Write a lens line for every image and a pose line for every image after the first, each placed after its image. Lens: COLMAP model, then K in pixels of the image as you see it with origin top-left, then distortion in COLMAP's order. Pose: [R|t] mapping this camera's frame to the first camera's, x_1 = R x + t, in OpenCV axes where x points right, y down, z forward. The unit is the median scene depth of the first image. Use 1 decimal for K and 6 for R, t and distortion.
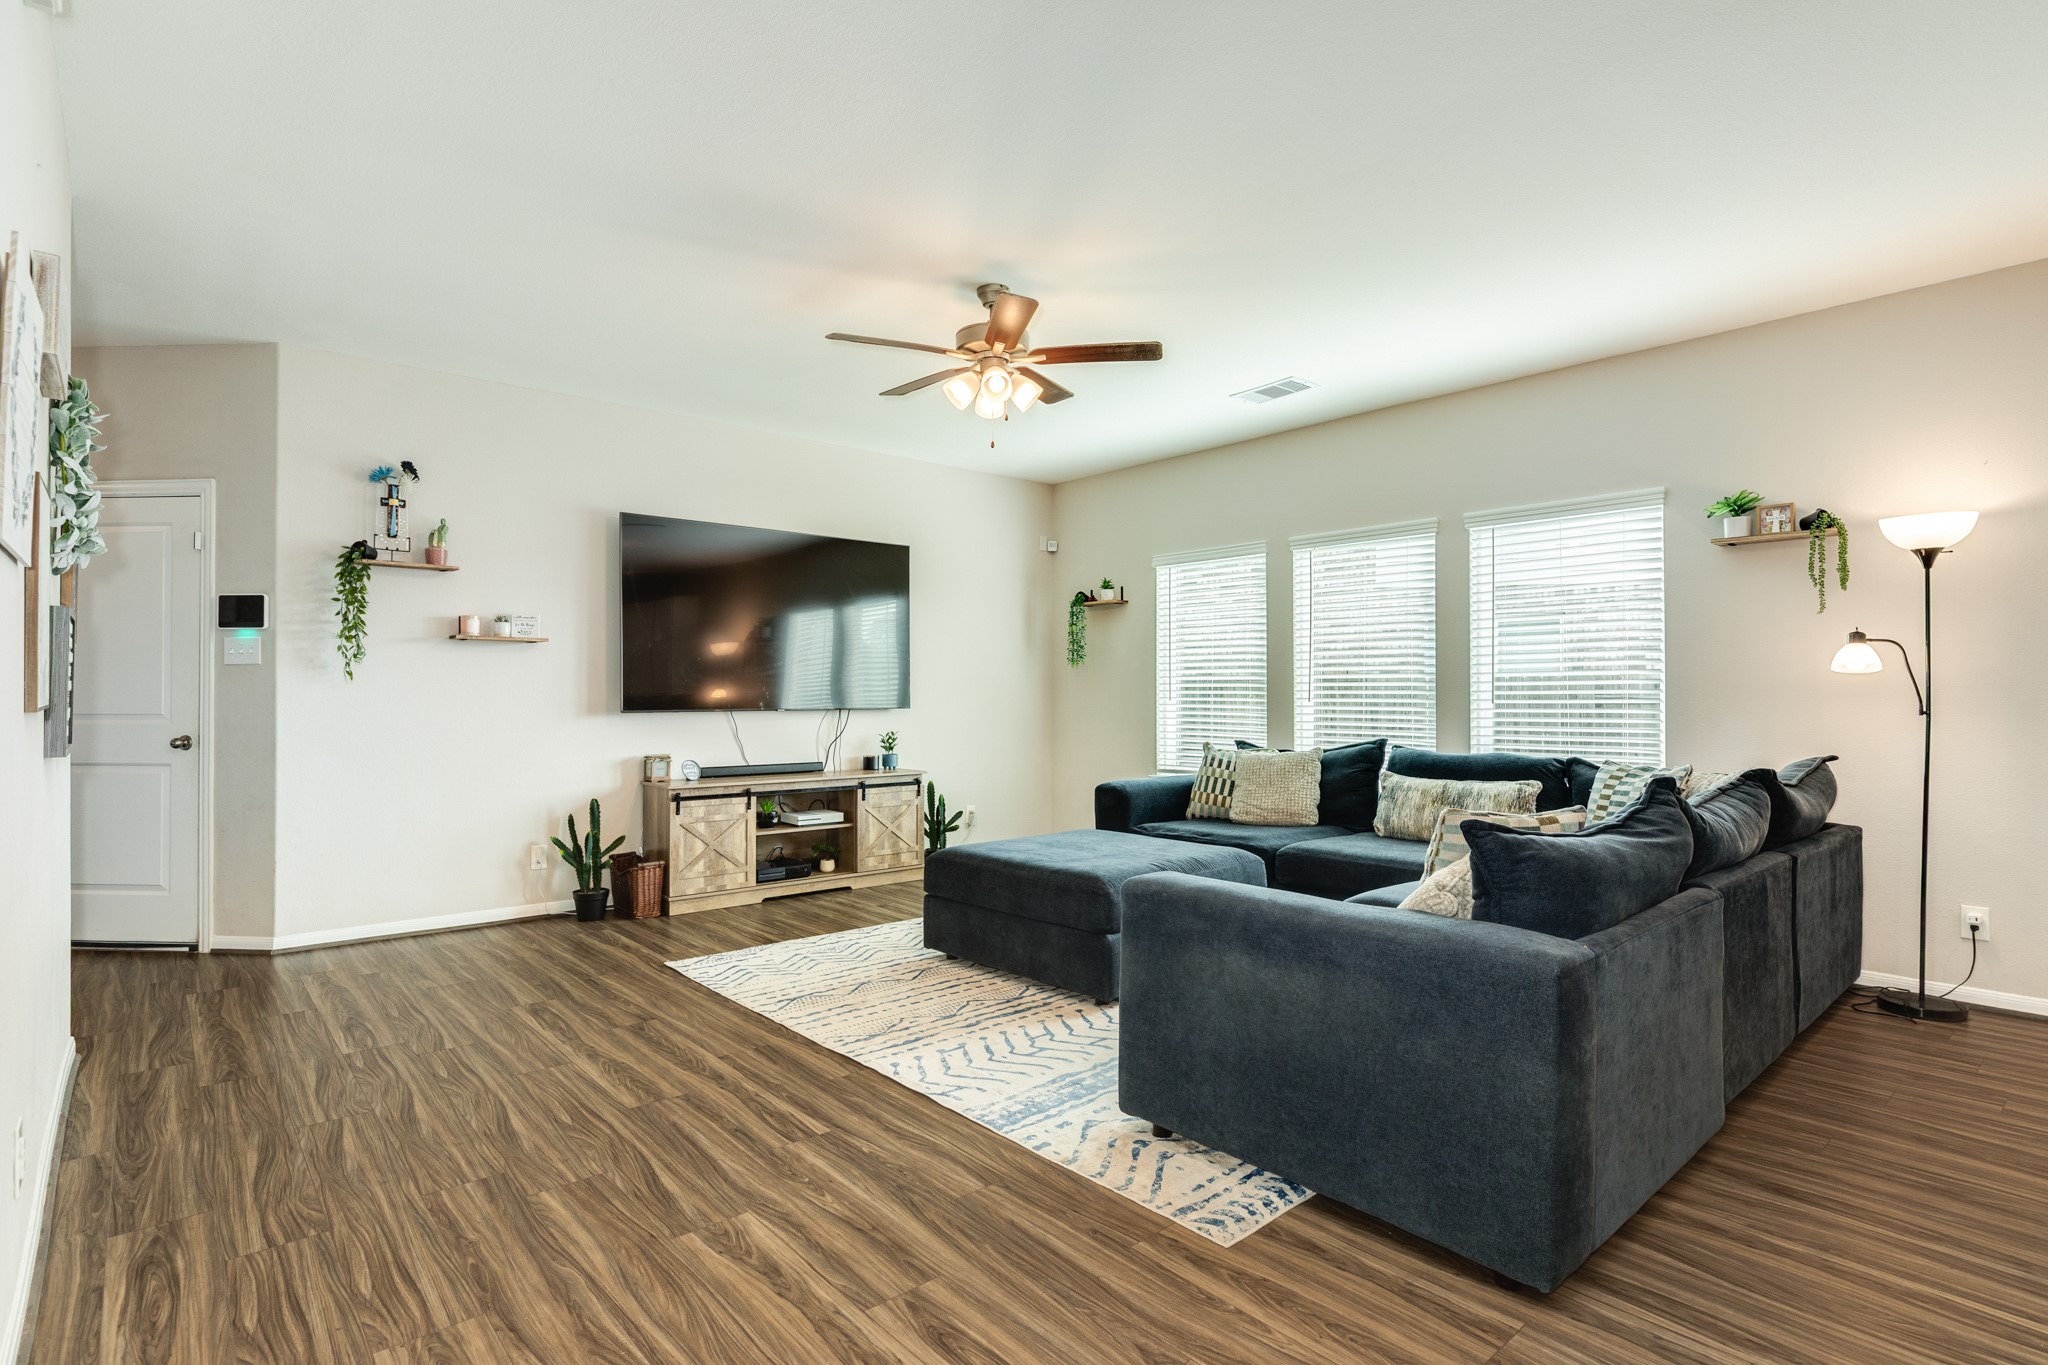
lens RADIAL K [[1006.9, 0, 1020.9], [0, 1006.9, 689.0], [0, 0, 1]] dist [-0.006784, -0.000353]
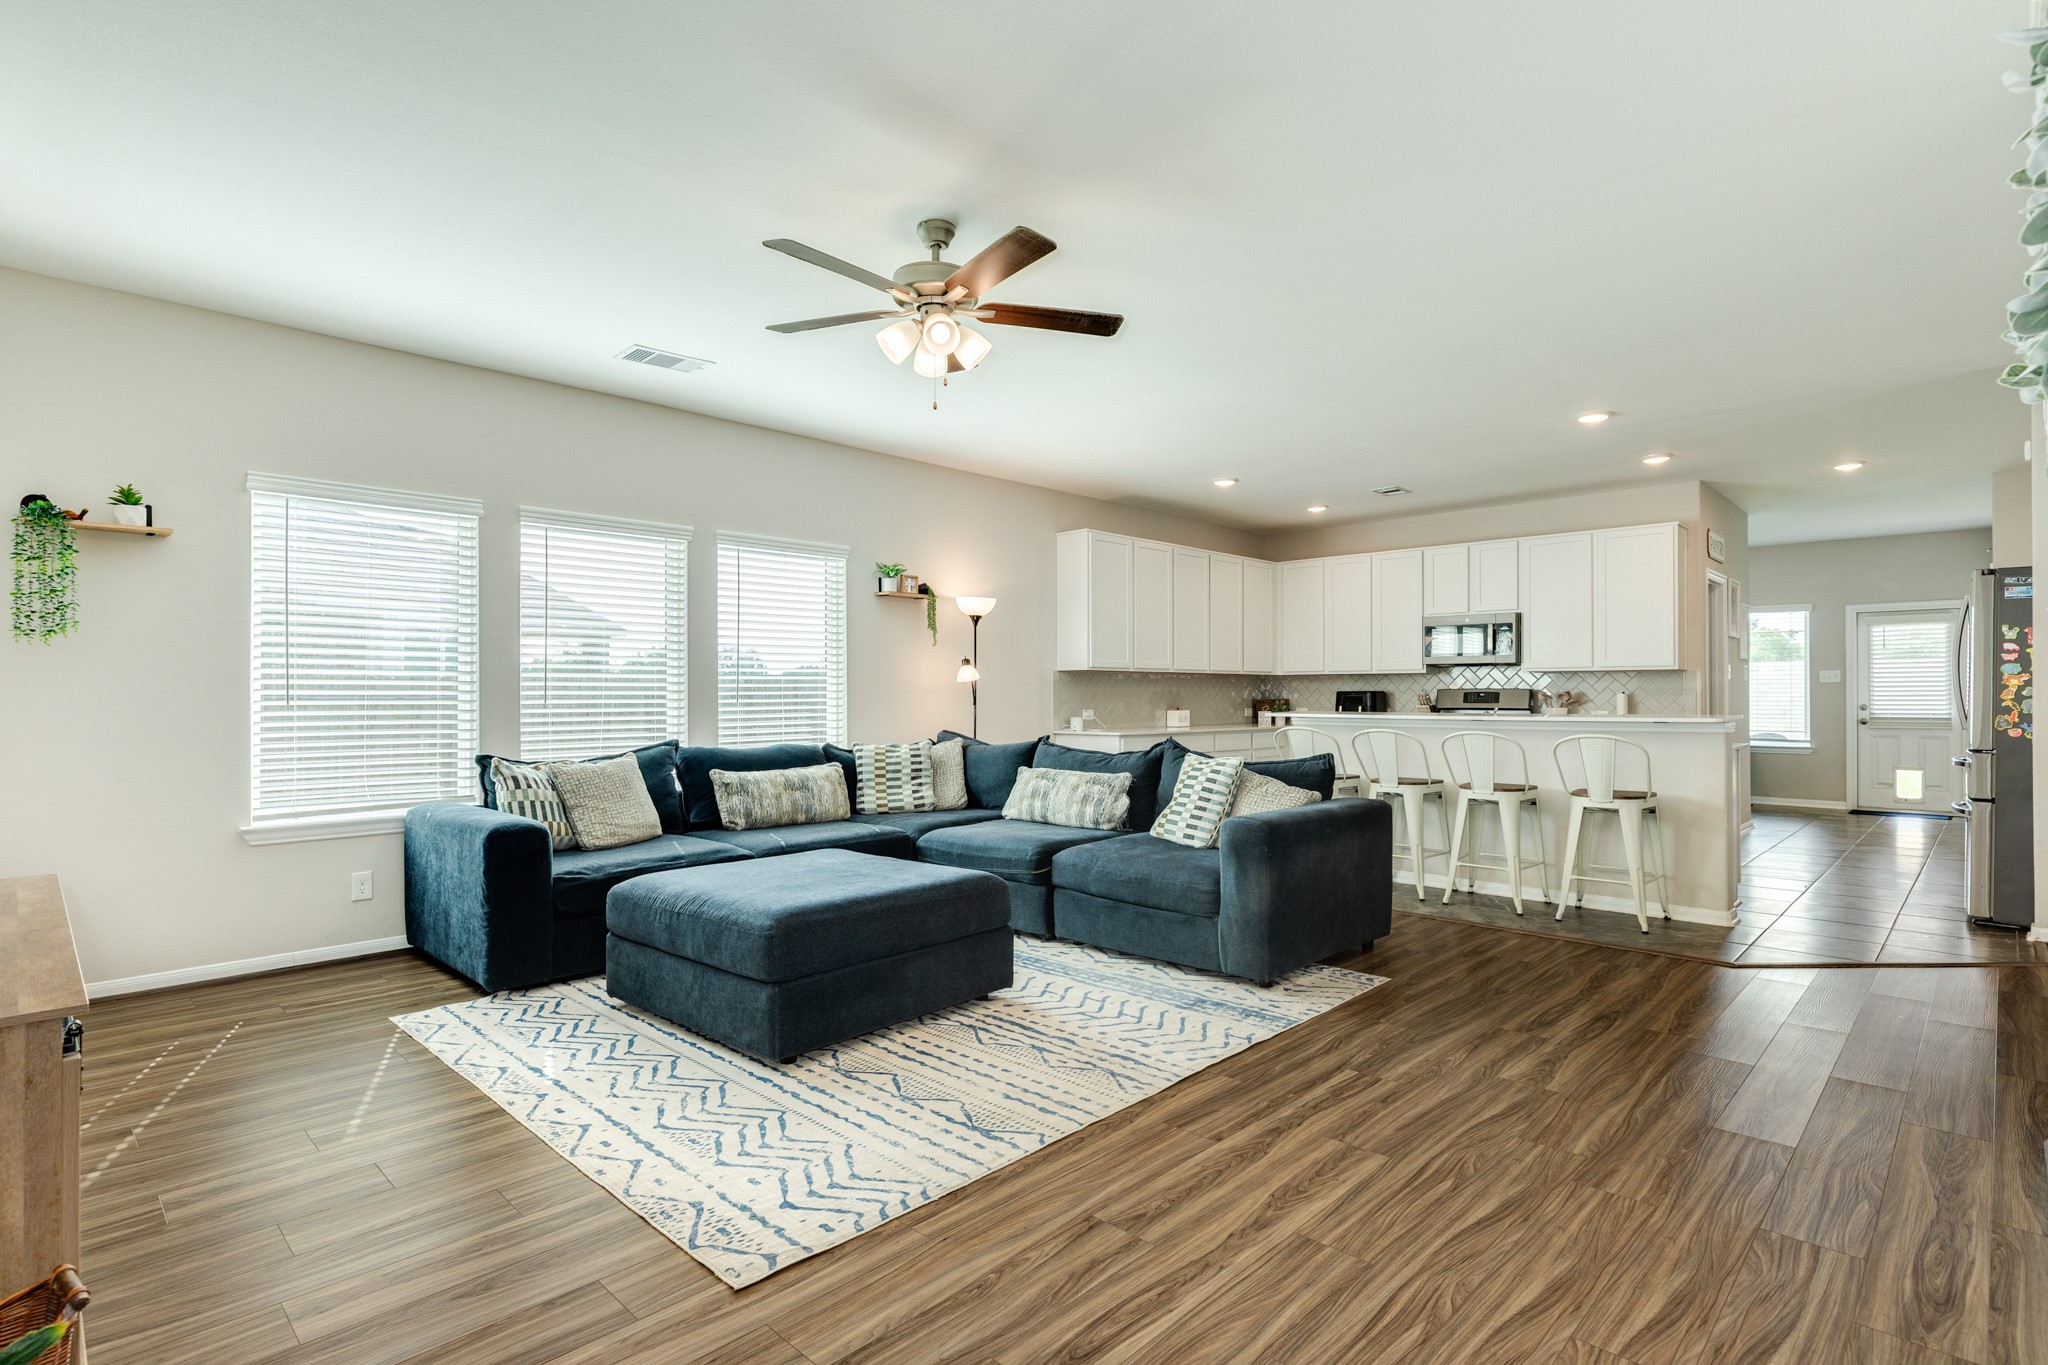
lens RADIAL K [[1006.9, 0, 1020.9], [0, 1006.9, 689.0], [0, 0, 1]] dist [-0.006784, -0.000353]
pose [[-0.076095, 0.003930, 0.997093, -0.892141], [-0.004340, 0.999981, -0.004272, 0.003058], [-0.997091, -0.004652, -0.076076, 0.989737]]
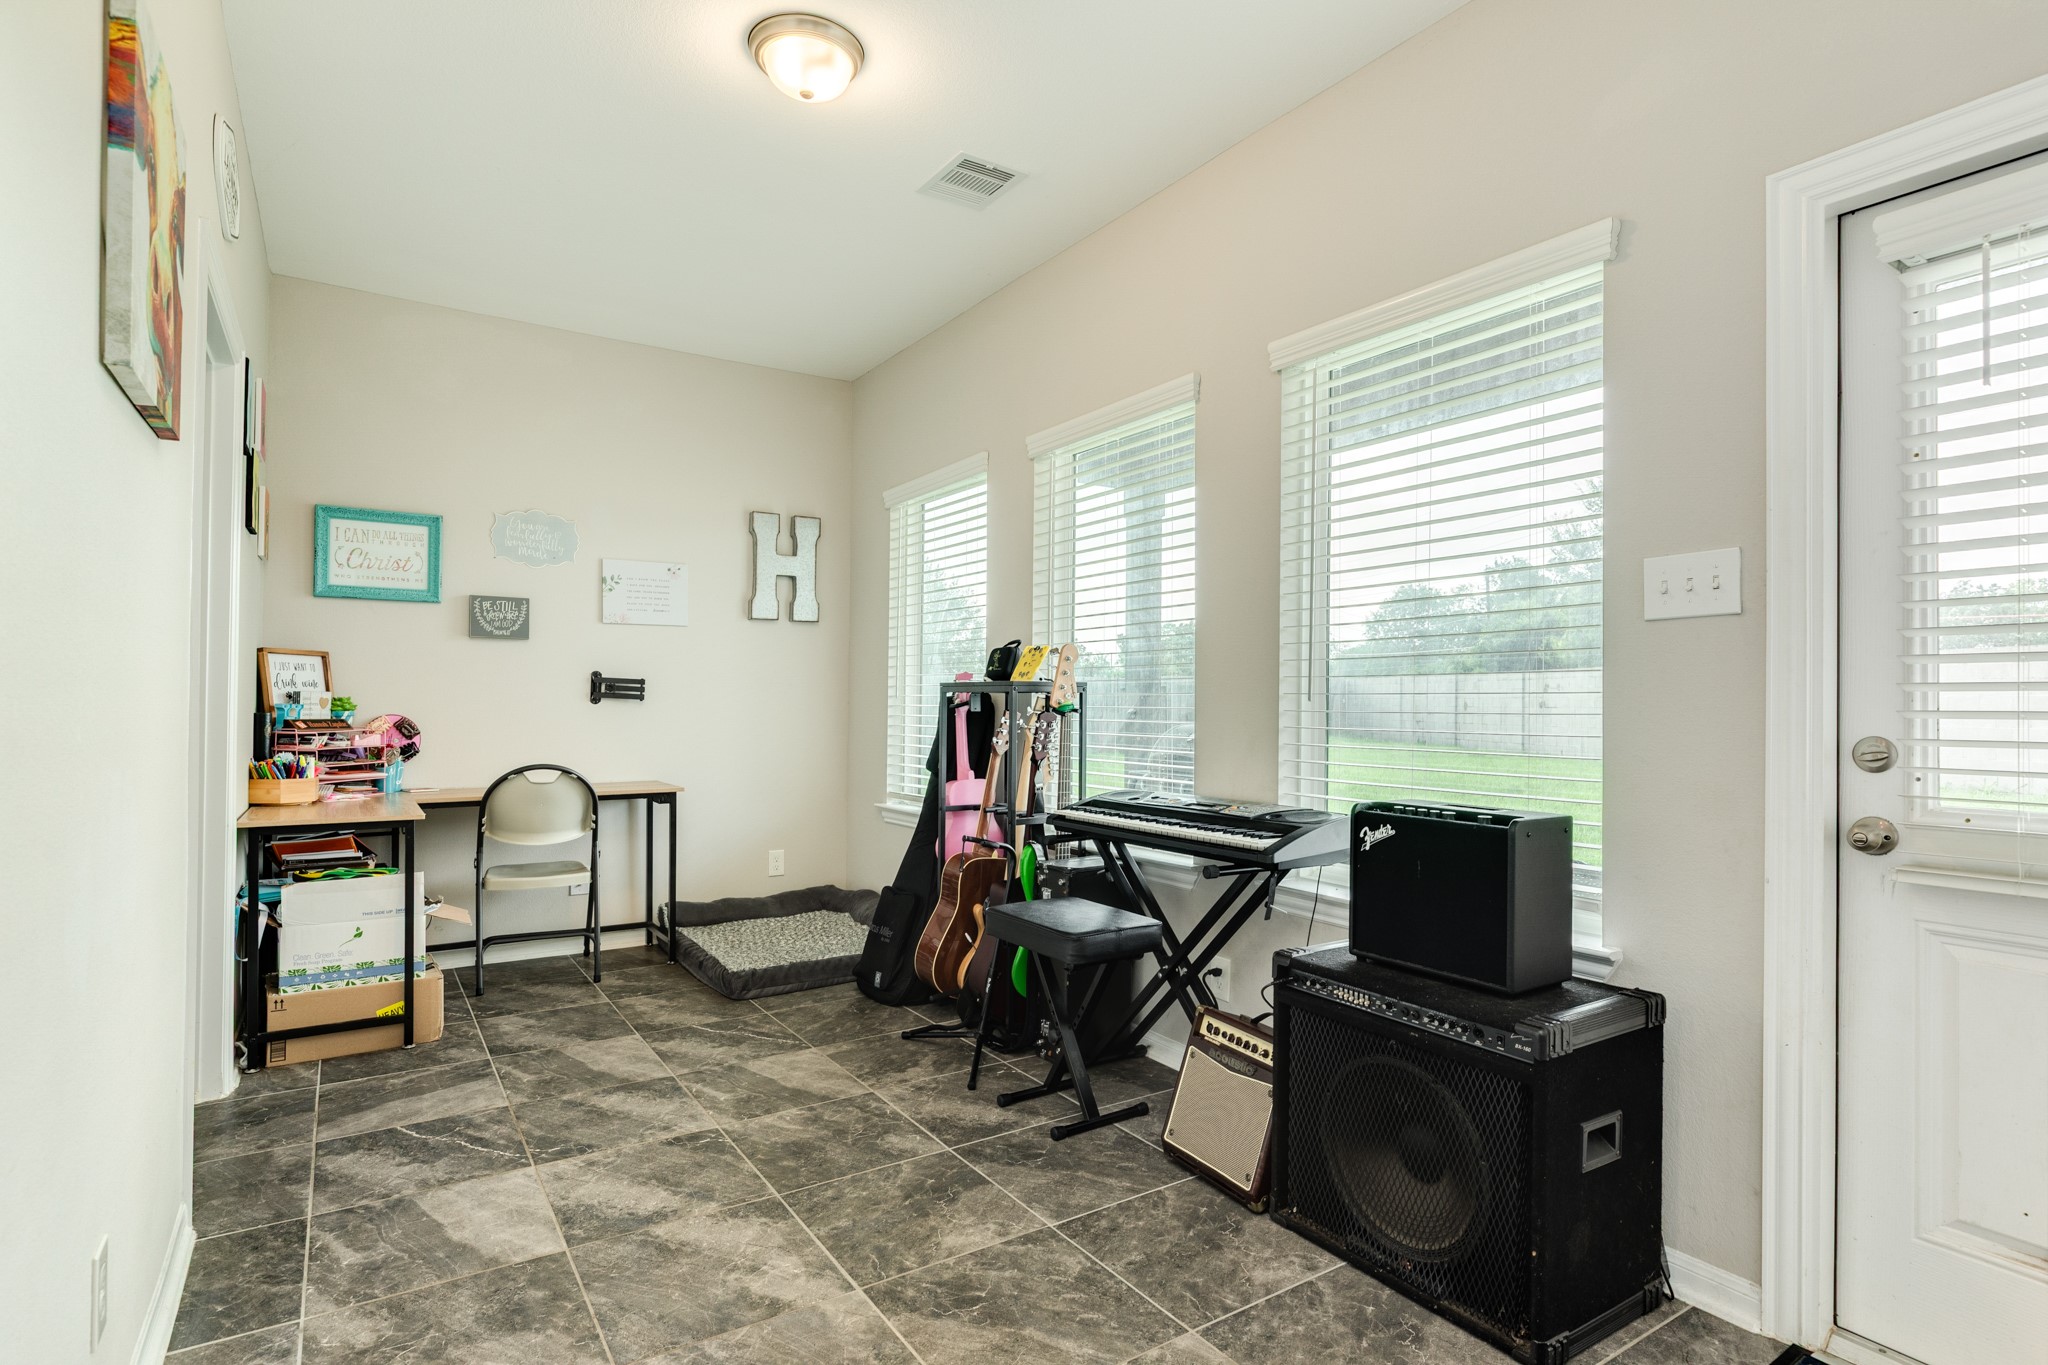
lens RADIAL K [[1006.9, 0, 1020.9], [0, 1006.9, 689.0], [0, 0, 1]] dist [-0.006784, -0.000353]
pose [[0.144069, 0.011460, 0.989501, 0.998075], [-0.009892, 0.999900, -0.010140, 0.008907], [-0.989518, -0.008327, 0.144168, -1.031925]]
